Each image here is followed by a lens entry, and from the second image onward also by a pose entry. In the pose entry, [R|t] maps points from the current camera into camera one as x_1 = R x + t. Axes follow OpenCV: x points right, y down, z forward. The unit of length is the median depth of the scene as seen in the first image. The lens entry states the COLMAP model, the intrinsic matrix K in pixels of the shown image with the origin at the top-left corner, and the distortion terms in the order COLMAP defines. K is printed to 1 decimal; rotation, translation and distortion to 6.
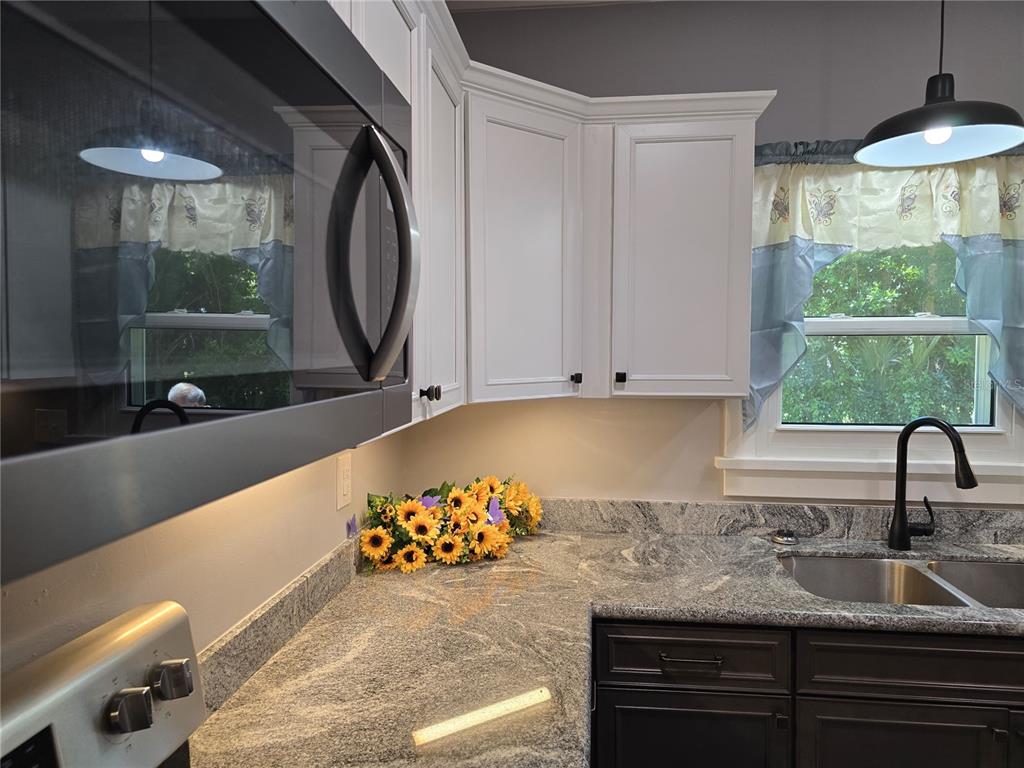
lens RADIAL K [[688.5, 0, 518.0], [0, 688.5, 383.0], [0, 0, 1]] dist [0.048156, -0.023963]
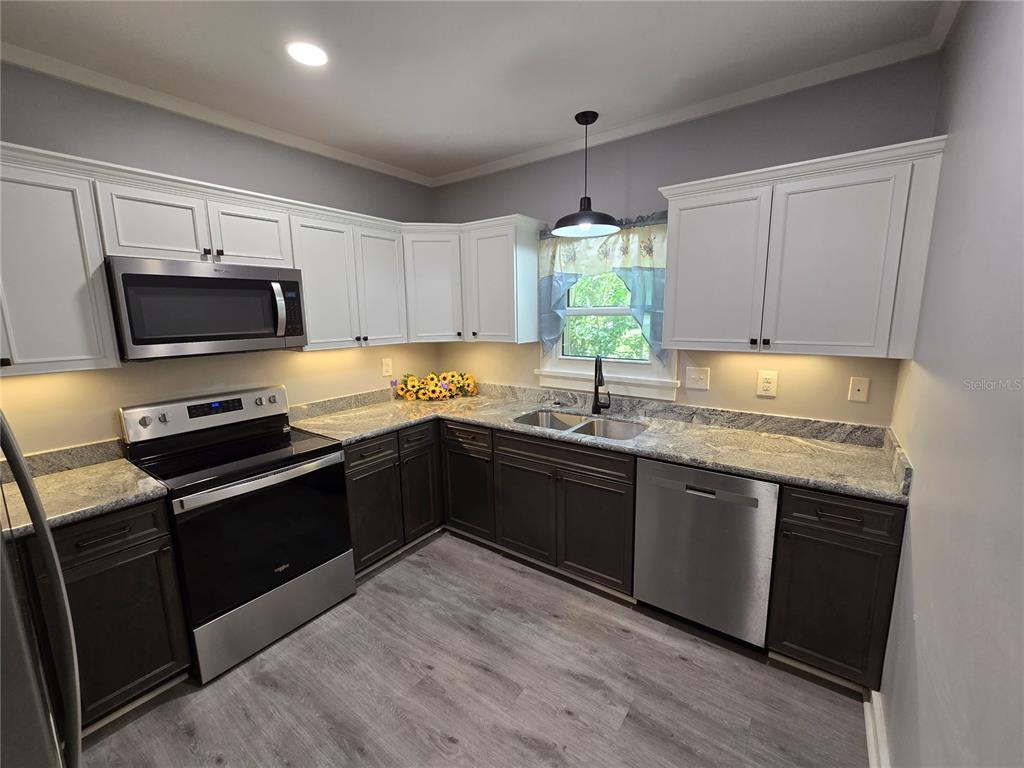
lens RADIAL K [[416.2, 0, 518.3], [0, 416.2, 381.6], [0, 0, 1]] dist [0.000494, -0.000023]
pose [[0.871401, 0.068898, -0.485709, 0.973574], [-0.012100, 0.992806, 0.119120, -0.017229], [0.490422, -0.097924, 0.865966, -0.254913]]
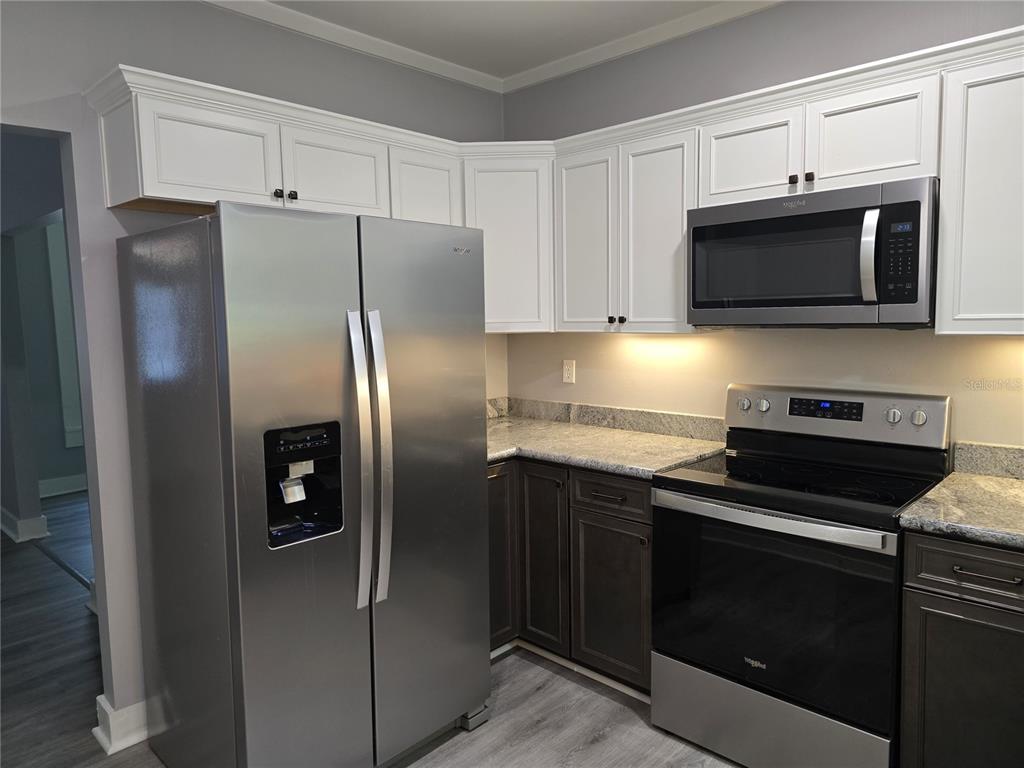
lens RADIAL K [[689.3, 0, 503.1], [0, 689.3, 379.2], [0, 0, 1]] dist [0.078355, -0.078061]
pose [[-0.609135, 0.091087, -0.787818, 1.064285], [-0.018948, 0.991427, 0.129279, -0.009761], [0.792840, 0.093676, -0.602188, 0.573760]]
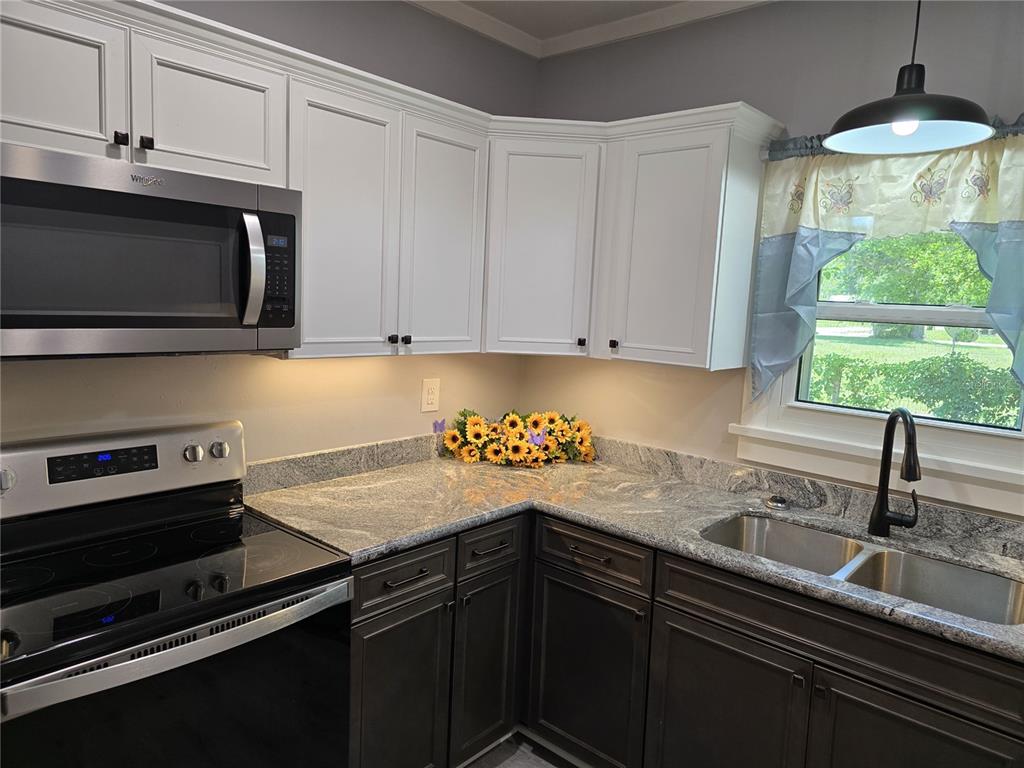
lens RADIAL K [[679.8, 0, 522.5], [0, 679.8, 378.1], [0, 0, 1]] dist [0.079284, -0.073649]
pose [[0.815153, 0.106674, -0.569338, 0.679003], [-0.078501, 0.994173, 0.073878, -0.022997], [0.573901, -0.015528, 0.818777, -0.119362]]
